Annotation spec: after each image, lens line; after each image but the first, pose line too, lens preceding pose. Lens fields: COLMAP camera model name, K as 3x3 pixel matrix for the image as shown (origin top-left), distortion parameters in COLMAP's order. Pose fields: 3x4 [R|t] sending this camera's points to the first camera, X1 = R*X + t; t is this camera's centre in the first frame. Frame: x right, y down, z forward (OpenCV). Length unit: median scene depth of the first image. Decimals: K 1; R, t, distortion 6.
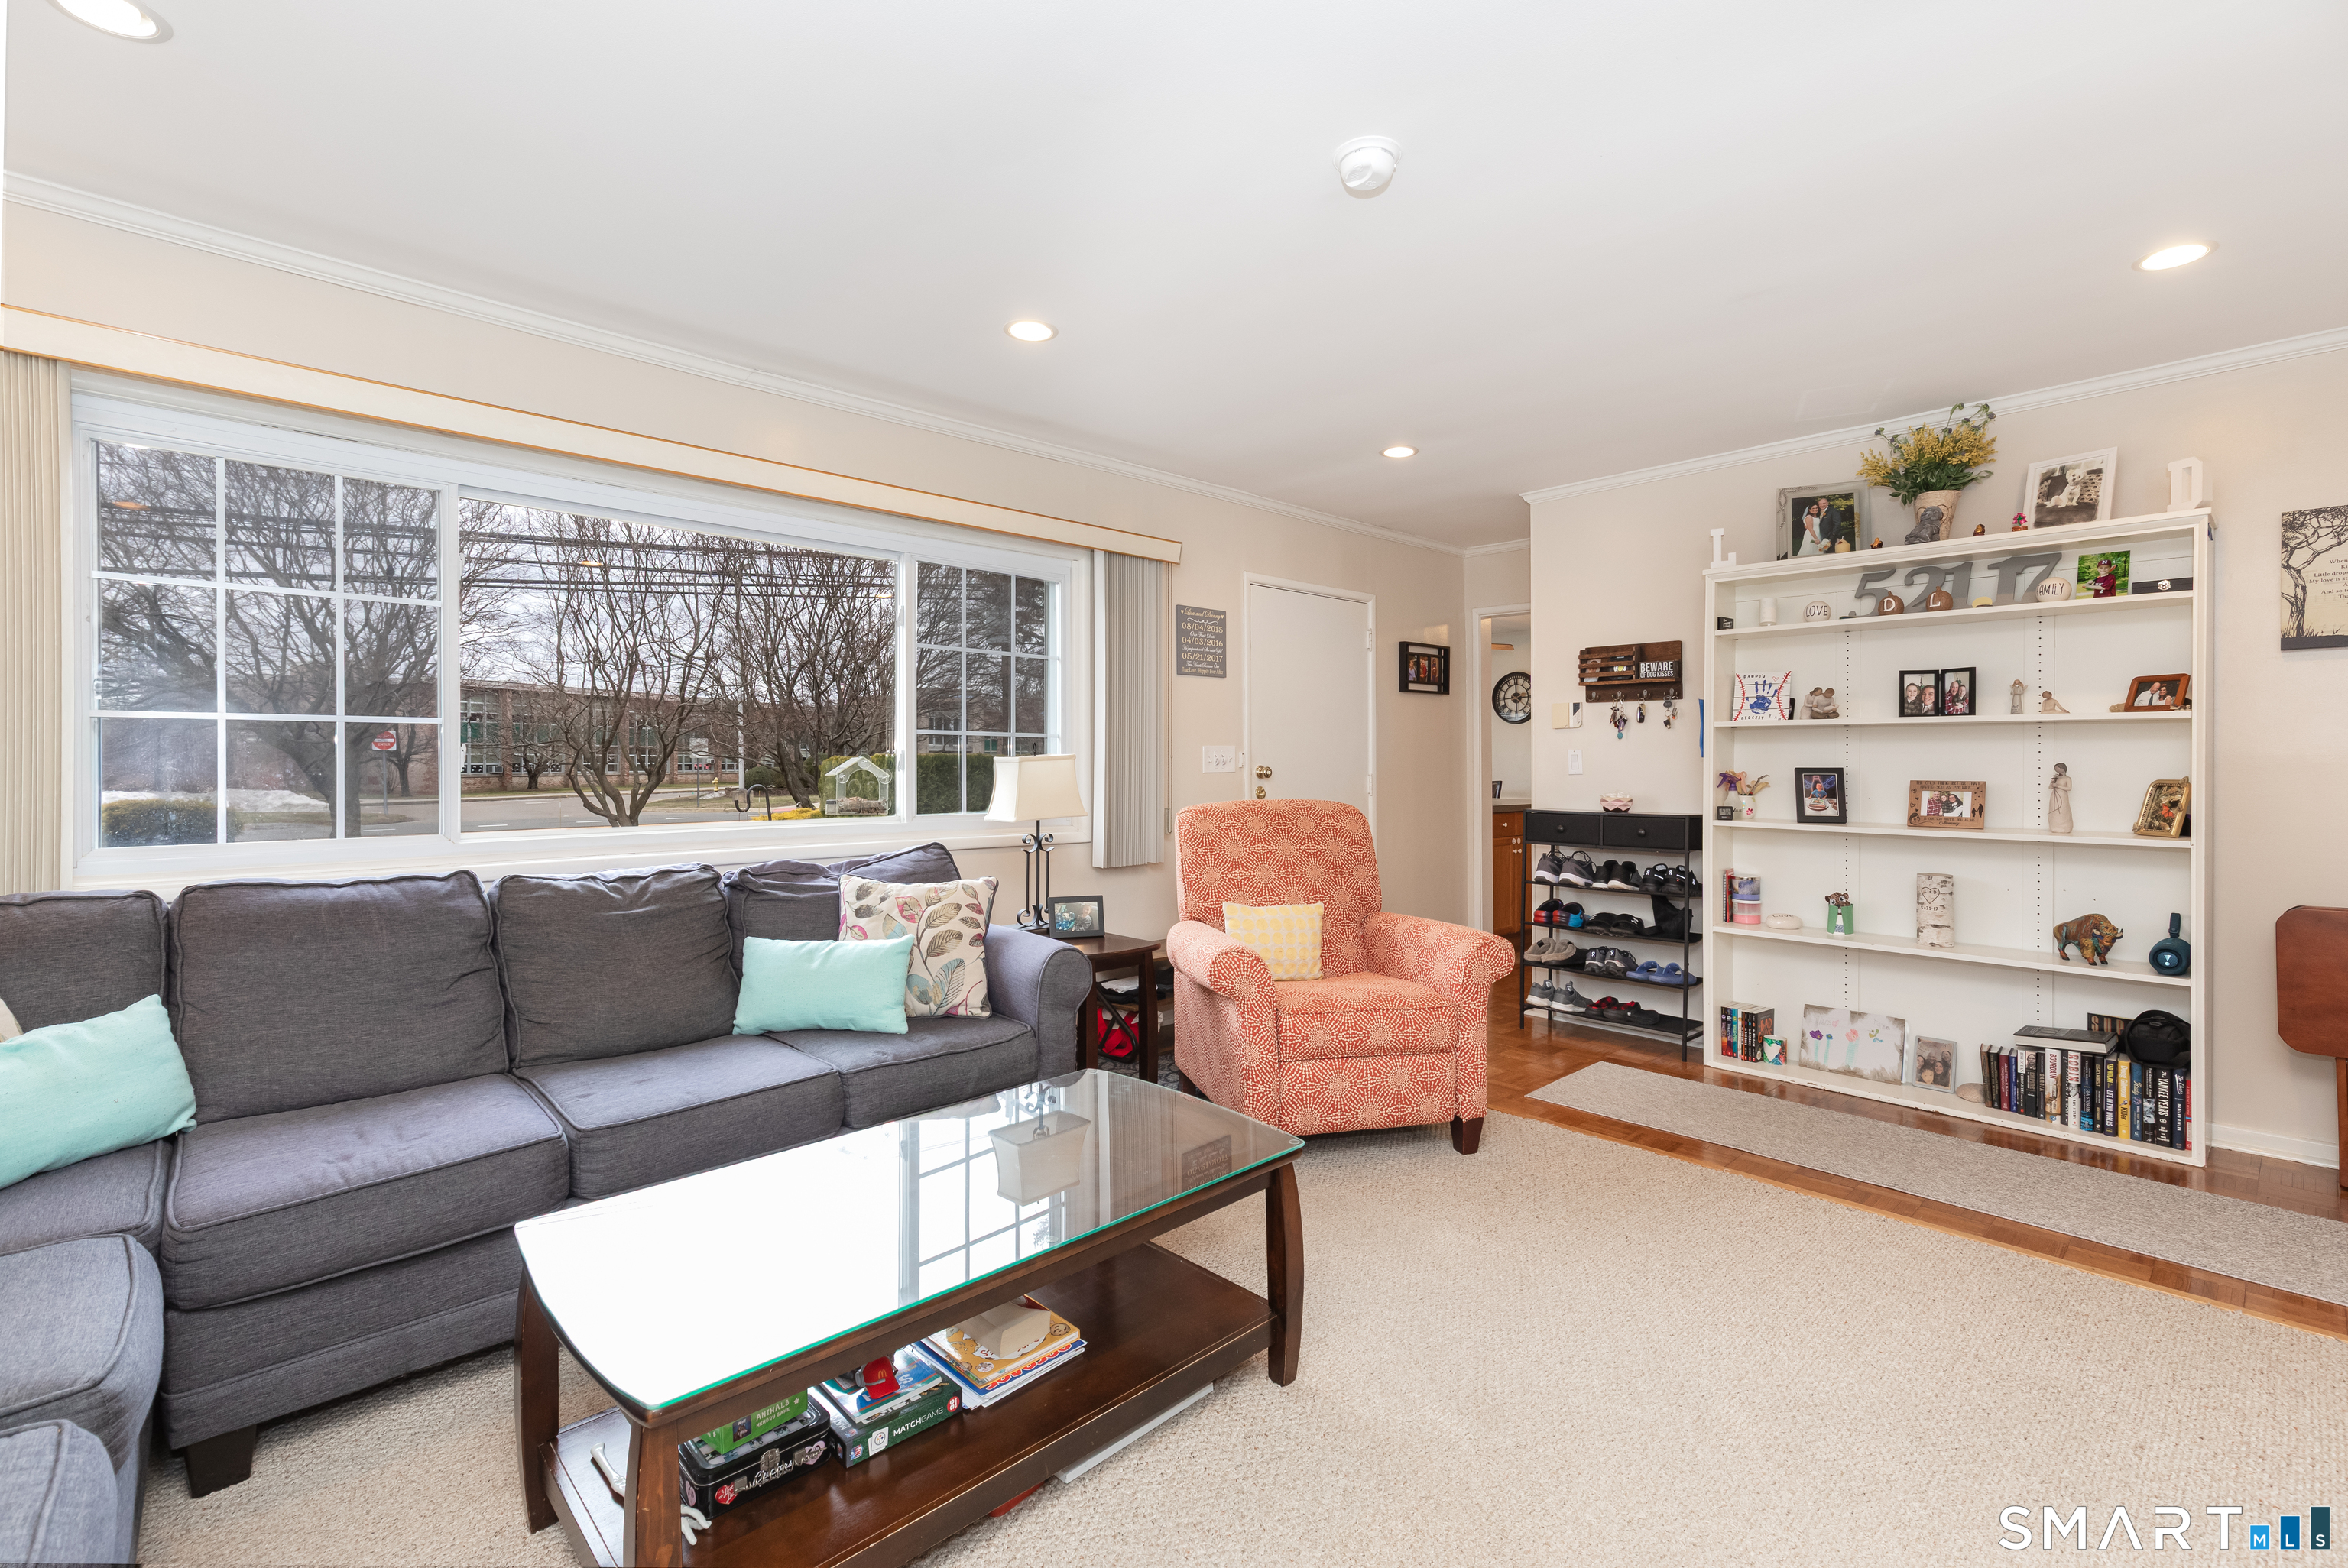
lens RADIAL K [[1077.9, 0, 1174.6], [0, 1077.9, 770.5], [0, 0, 1]] dist [-0.001864, -0.000369]
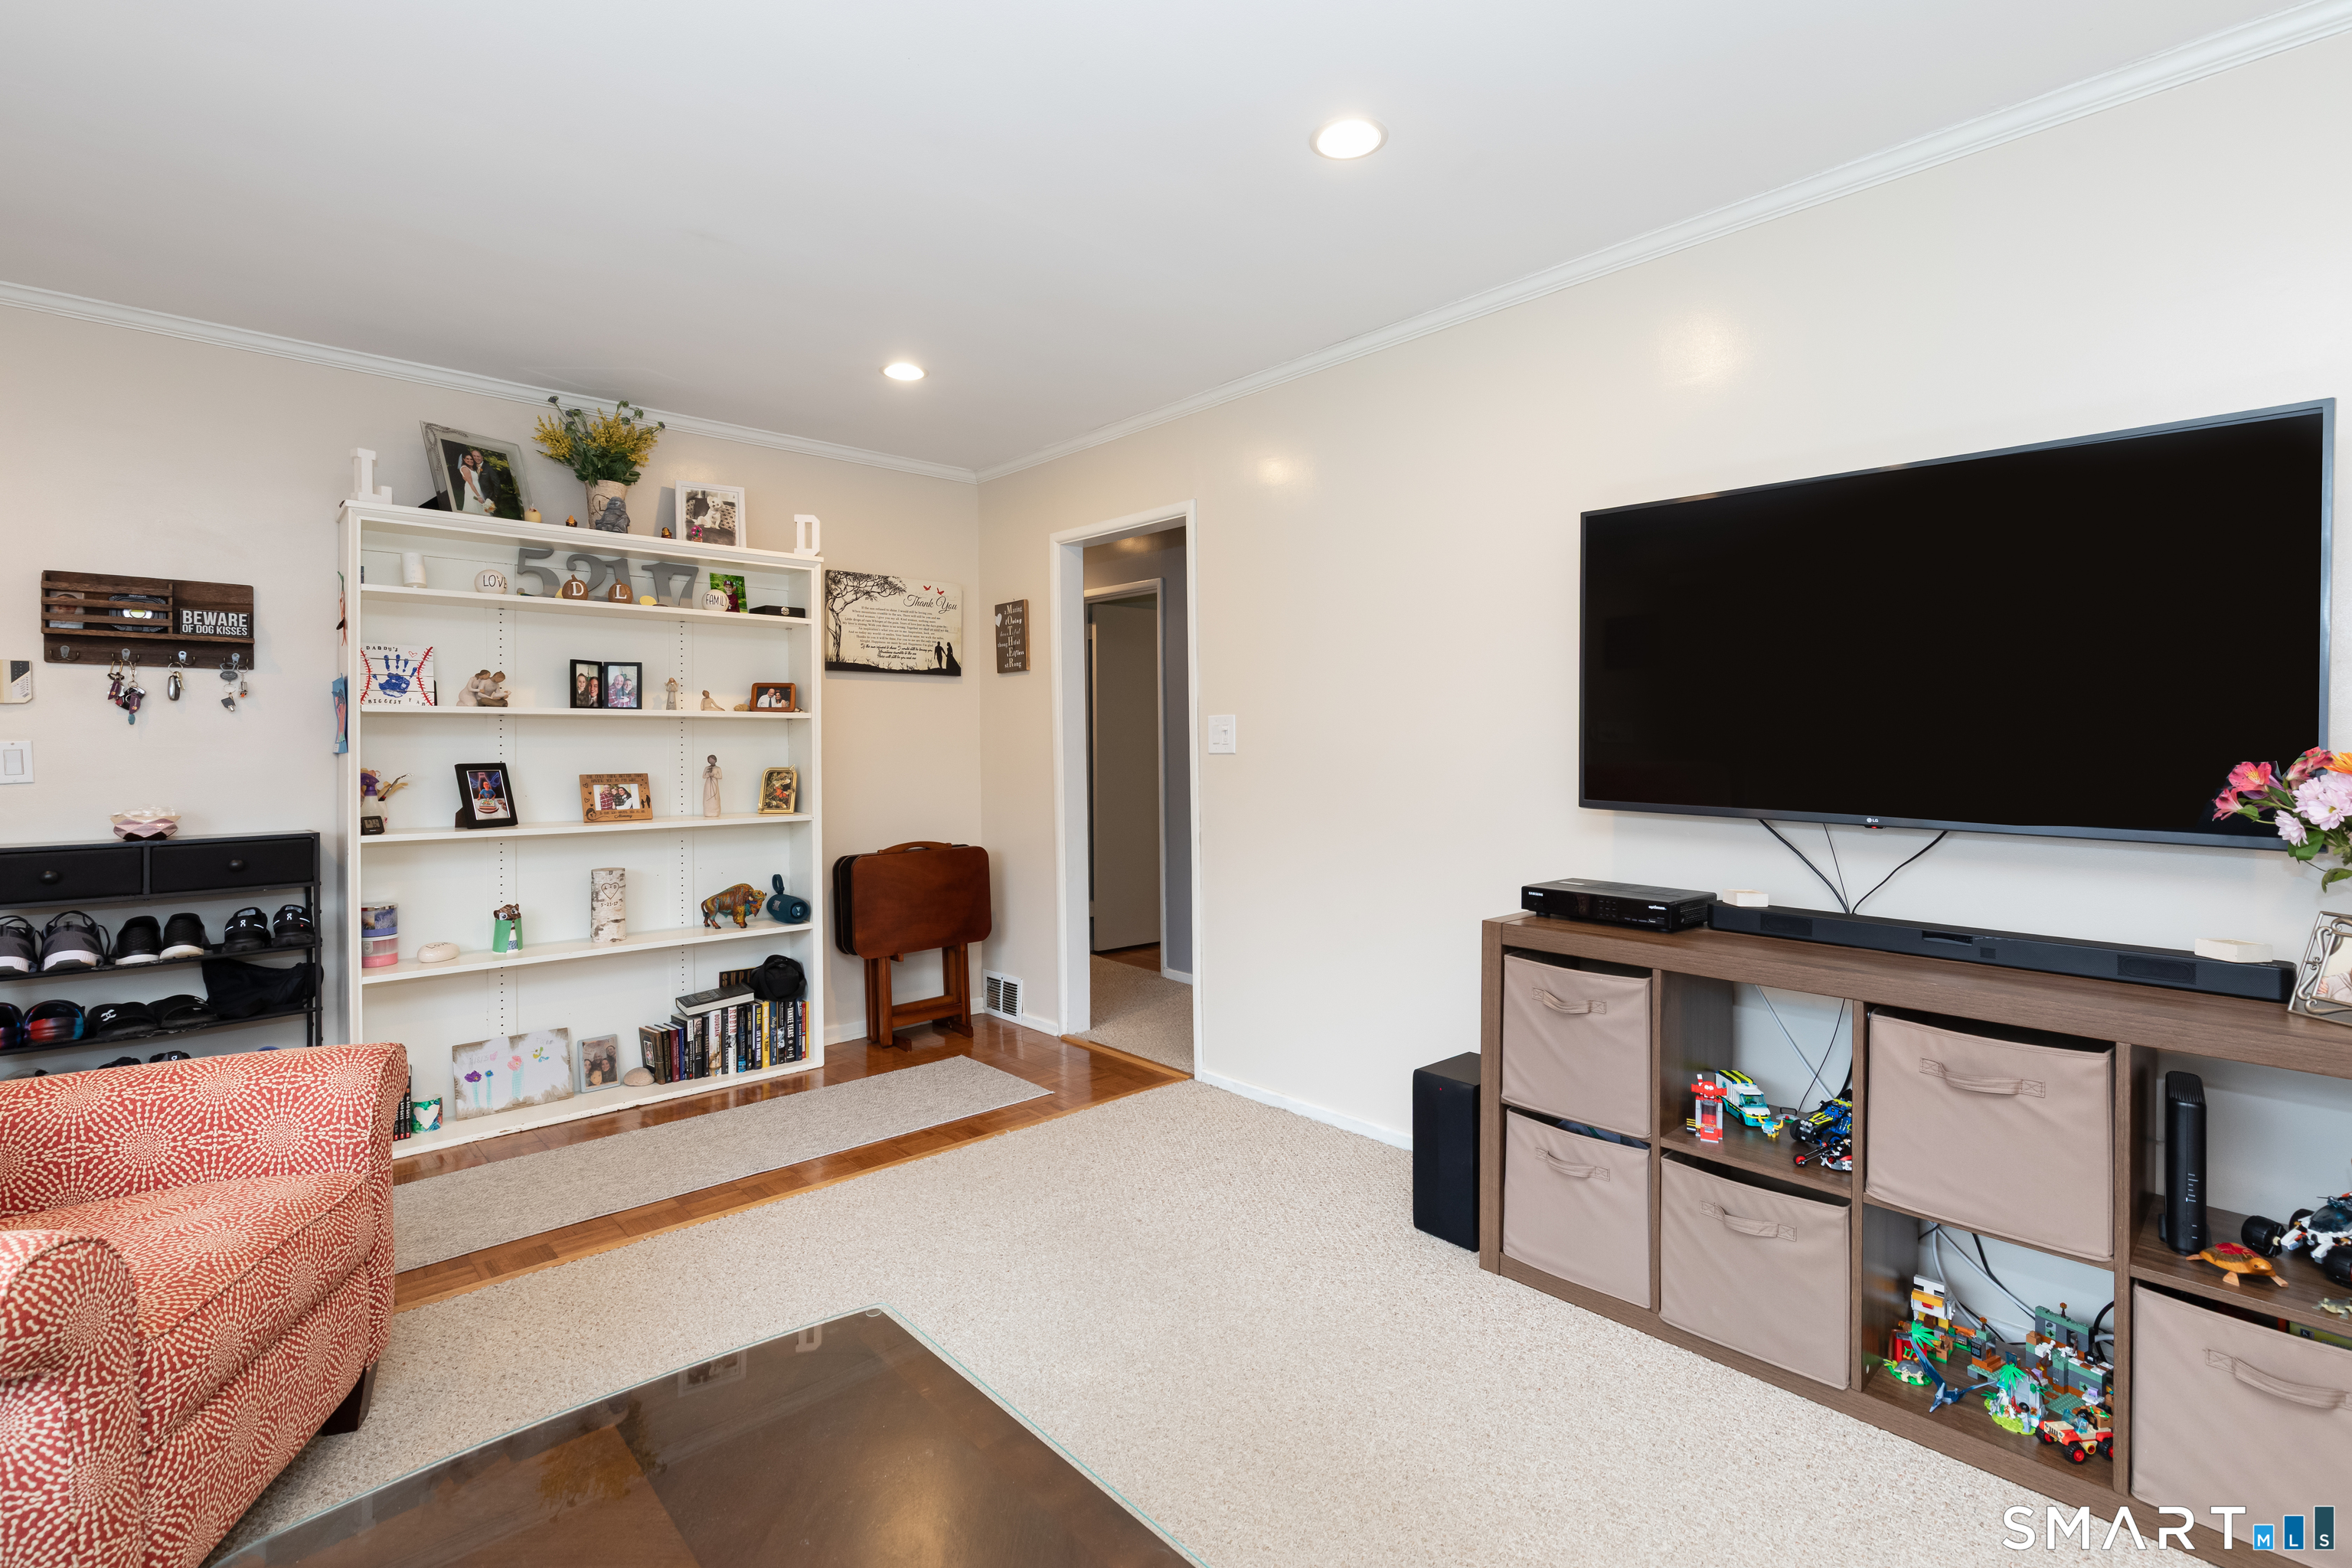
lens RADIAL K [[1079.9, 0, 1188.5], [0, 1079.9, 744.8], [0, 0, 1]] dist [-0.001864, -0.000369]
pose [[-0.021383, -0.000515, 0.999771, -0.290725], [0.016510, 0.999863, 0.000868, -0.009344], [-0.999635, 0.016525, -0.021372, 0.484061]]
